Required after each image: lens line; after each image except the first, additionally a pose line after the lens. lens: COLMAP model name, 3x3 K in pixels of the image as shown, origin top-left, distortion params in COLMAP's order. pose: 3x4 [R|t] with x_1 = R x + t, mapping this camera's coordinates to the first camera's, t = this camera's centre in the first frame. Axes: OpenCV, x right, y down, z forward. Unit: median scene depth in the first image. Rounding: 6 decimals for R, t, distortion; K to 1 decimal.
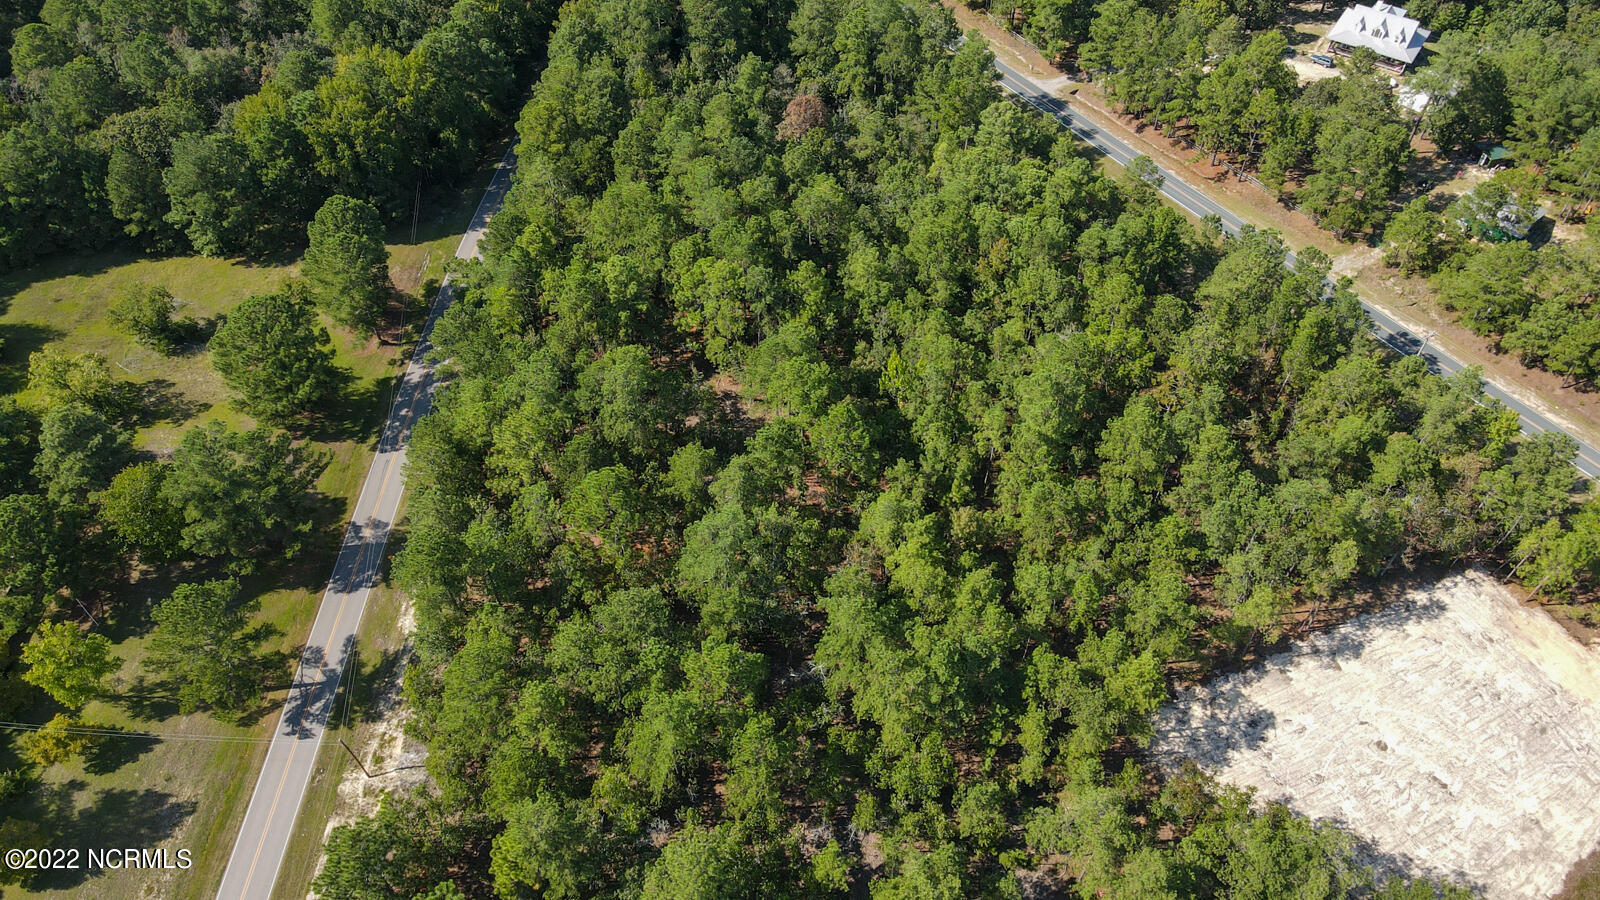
lens RADIAL K [[1183.5, 0, 796.0], [0, 1183.5, 452.1], [0, 0, 1]] dist [0.024201, 0.012585]
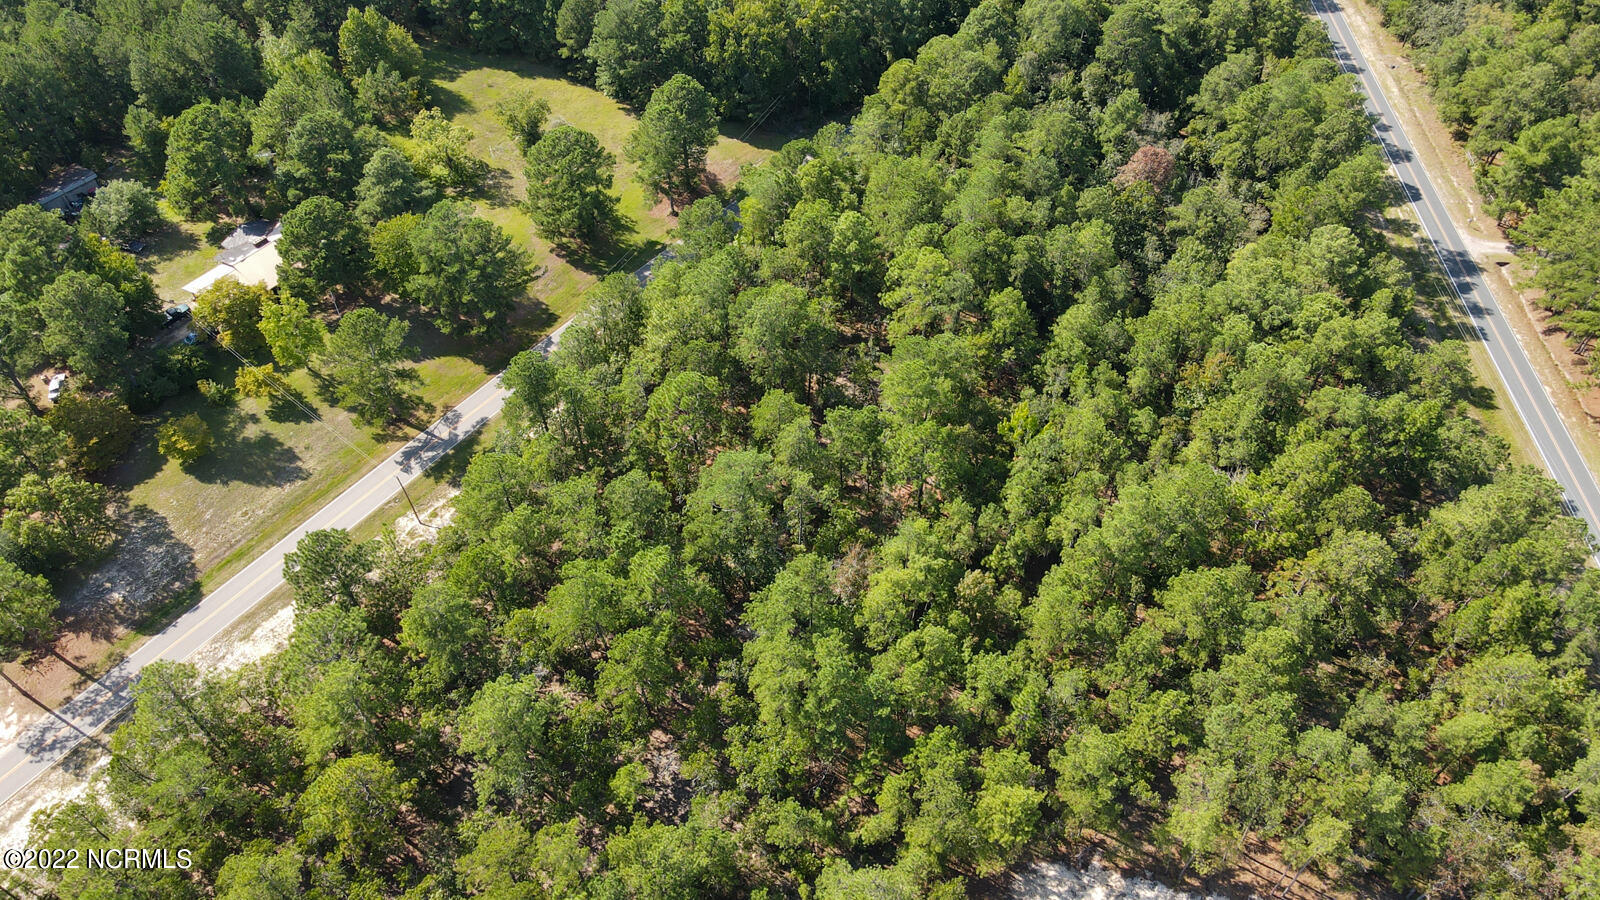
lens RADIAL K [[1182.0, 0, 800.0], [0, 1182.0, 450.0], [0, 0, 1]] dist [-0.006201, 0.078620]
pose [[0.812071, 0.445112, -0.377380, 0.293417], [-0.445579, 0.890549, 0.091558, -0.053863], [0.376829, 0.093801, 0.921521, 0.050078]]
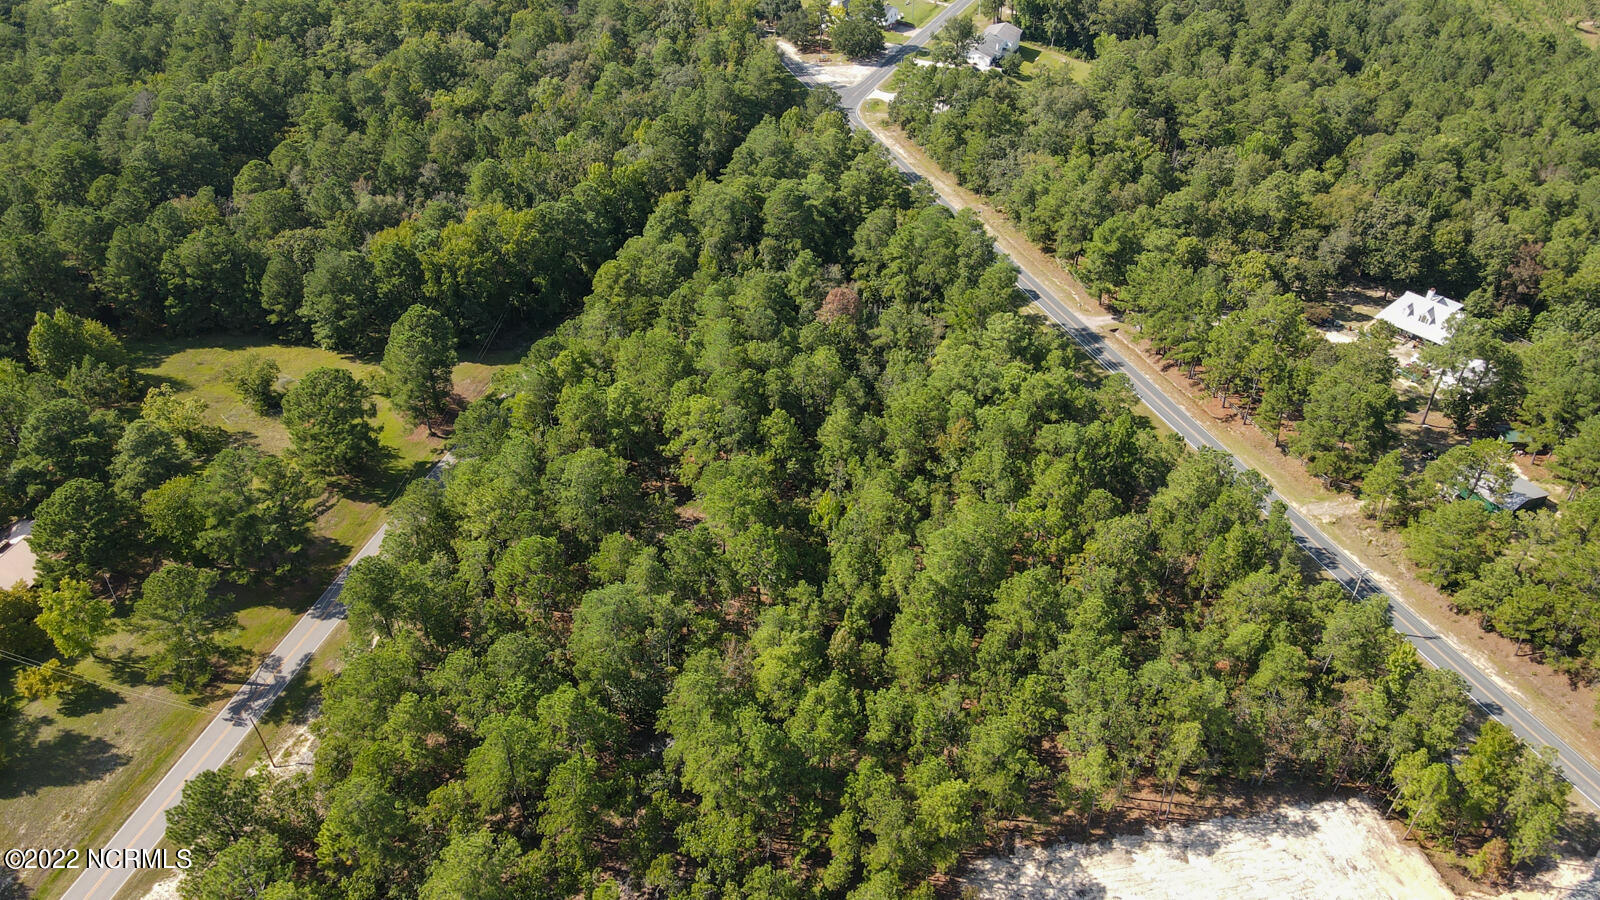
lens RADIAL K [[1183.5, 0, 796.0], [0, 1183.5, 452.1], [0, 0, 1]] dist [0.024201, 0.012585]
pose [[0.971921, 0.152918, -0.178843, 0.231182], [-0.187439, 0.962611, -0.195565, 0.094736], [0.142251, 0.223596, 0.964246, -0.071688]]
